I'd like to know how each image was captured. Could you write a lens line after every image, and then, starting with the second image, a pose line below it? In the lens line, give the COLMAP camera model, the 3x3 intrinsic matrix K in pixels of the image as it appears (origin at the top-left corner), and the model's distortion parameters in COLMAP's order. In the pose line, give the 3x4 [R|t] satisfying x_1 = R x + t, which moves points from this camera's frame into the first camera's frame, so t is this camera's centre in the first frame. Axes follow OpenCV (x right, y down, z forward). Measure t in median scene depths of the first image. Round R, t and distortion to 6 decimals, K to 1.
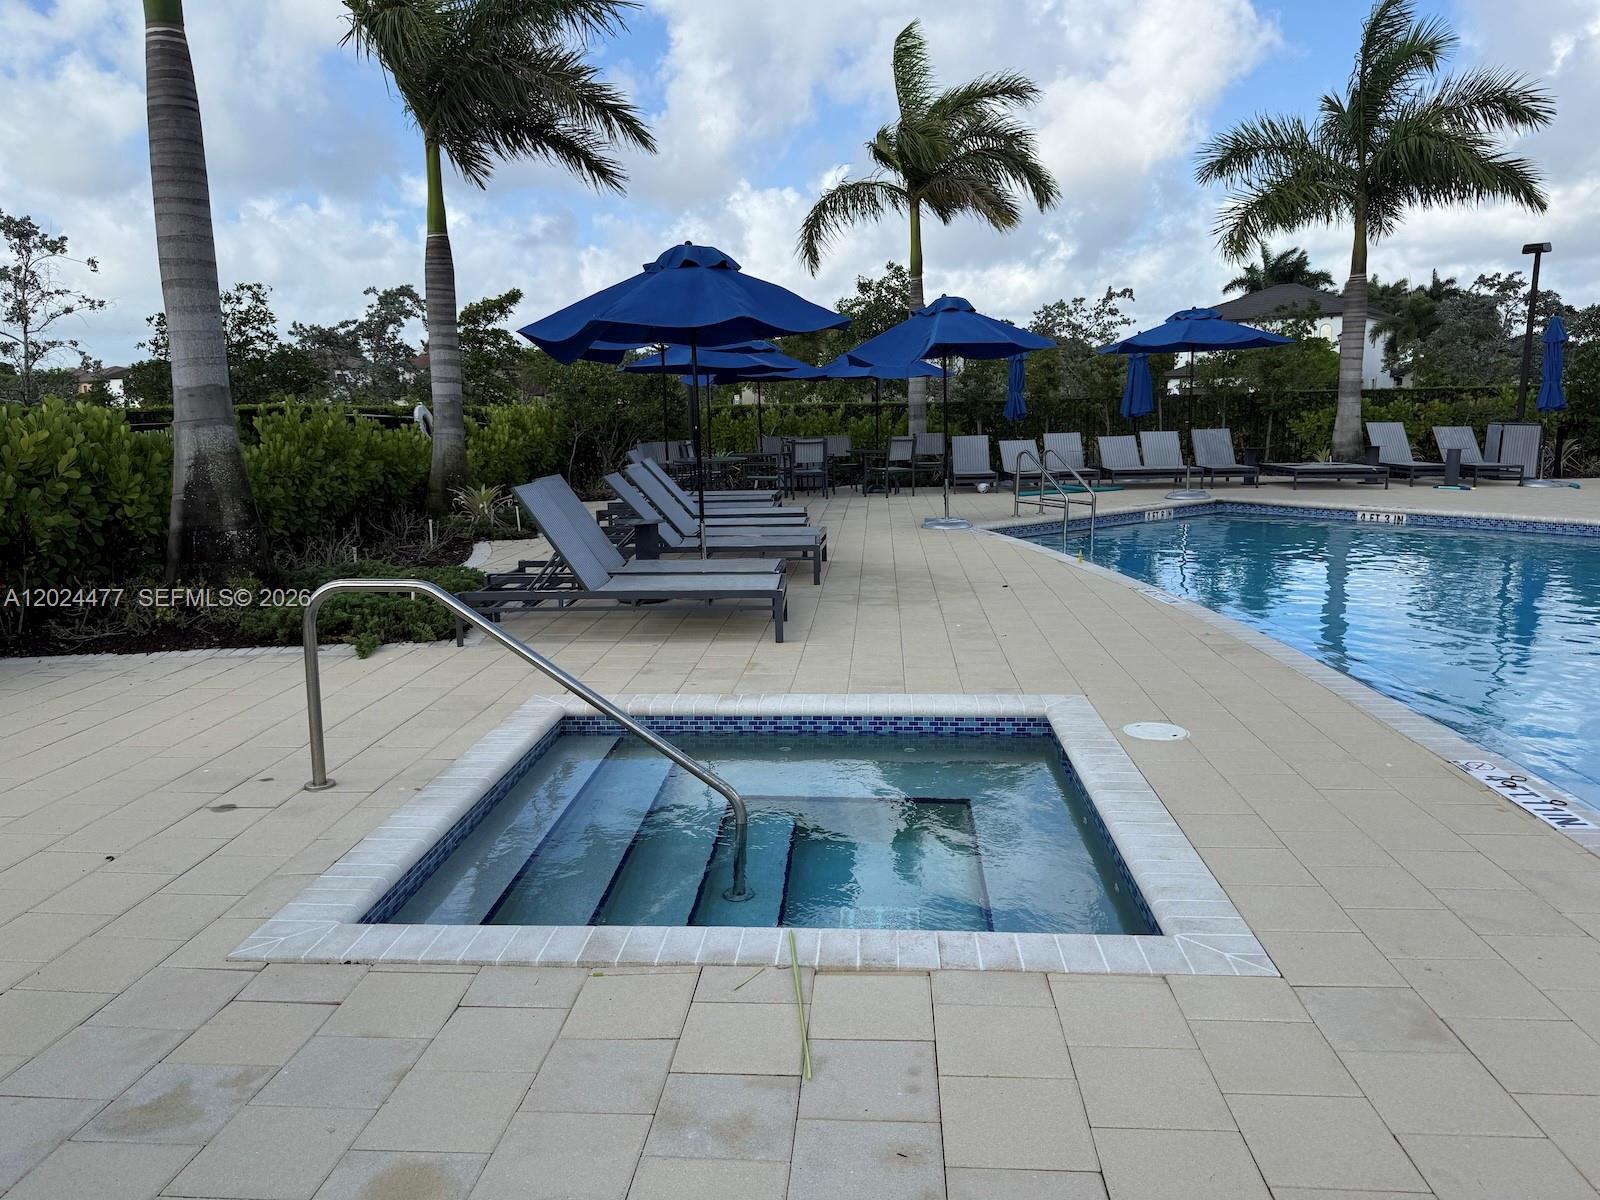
lens RADIAL K [[1128.6, 0, 800.5], [0, 1128.6, 598.7], [0, 0, 1]] dist [-0.001280, -0.002630]
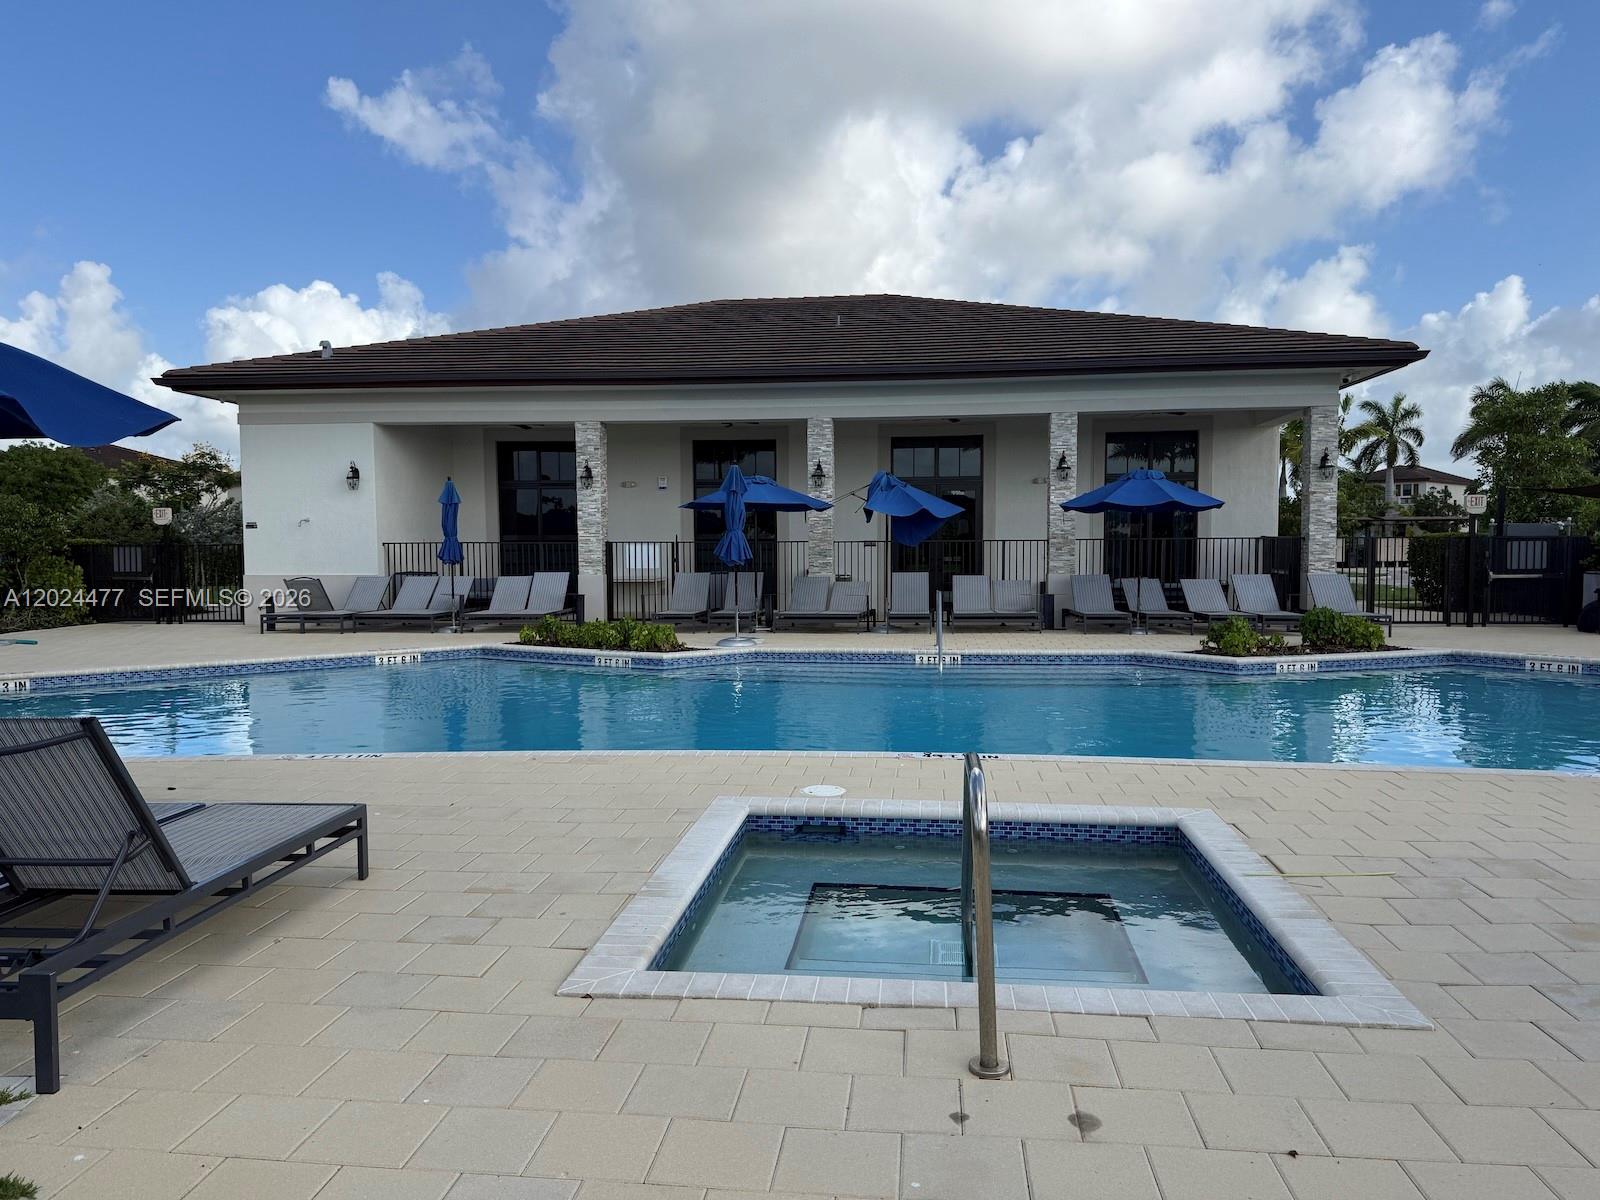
lens RADIAL K [[1128.6, 0, 799.5], [0, 1128.6, 601.2], [0, 0, 1]] dist [-0.001280, -0.002630]
pose [[0.048736, -0.037931, 0.998091, -0.884129], [0.176804, 0.983826, 0.028755, -0.131916], [-0.983039, 0.175065, 0.054654, 0.796938]]
